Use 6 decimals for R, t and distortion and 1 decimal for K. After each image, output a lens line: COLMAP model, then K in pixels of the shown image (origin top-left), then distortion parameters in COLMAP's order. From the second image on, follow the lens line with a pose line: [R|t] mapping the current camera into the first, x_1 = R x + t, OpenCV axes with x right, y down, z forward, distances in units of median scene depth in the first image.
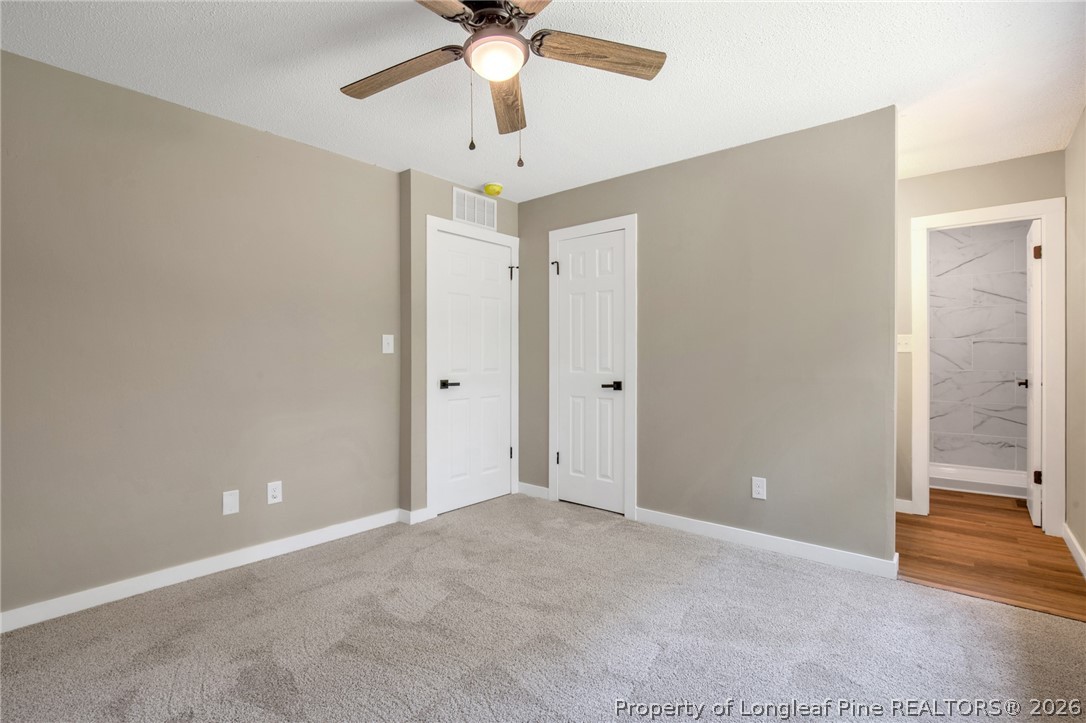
lens RADIAL K [[504.4, 0, 553.6], [0, 504.4, 357.2], [0, 0, 1]] dist [-0.014974, -0.000392]
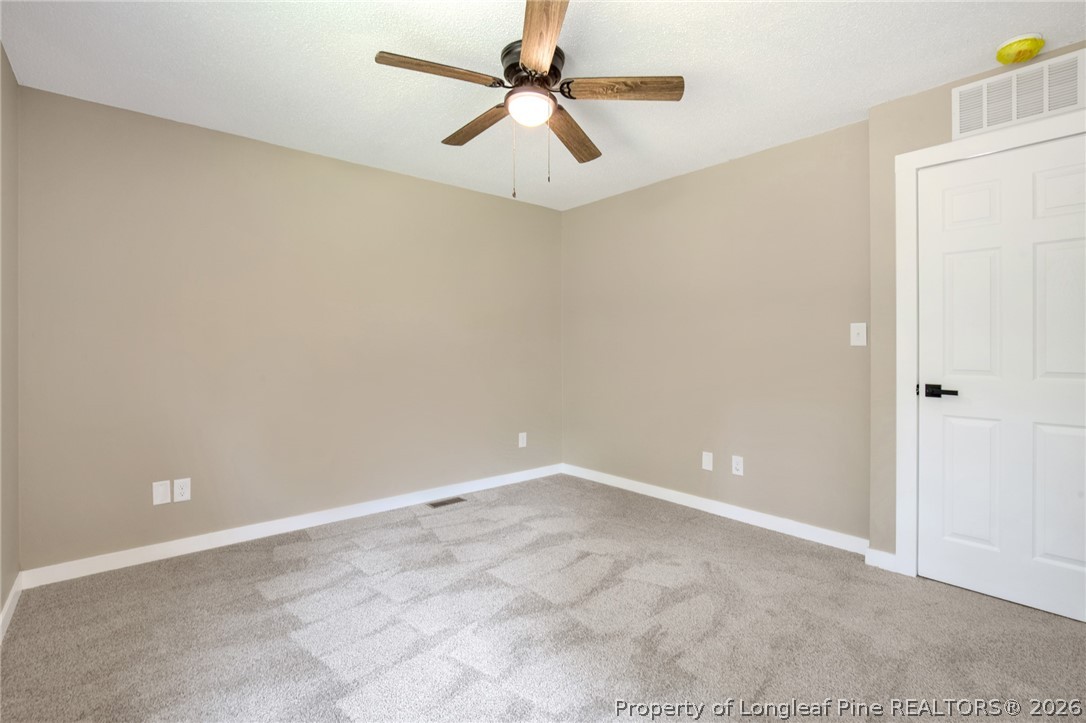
lens RADIAL K [[504.4, 0, 553.6], [0, 504.4, 357.2], [0, 0, 1]] dist [-0.014974, -0.000392]
pose [[-0.150800, 0.016621, -0.988425, 0.565372], [-0.004327, 0.999838, 0.017473, -0.001225], [0.988555, 0.006912, -0.150704, 0.642204]]
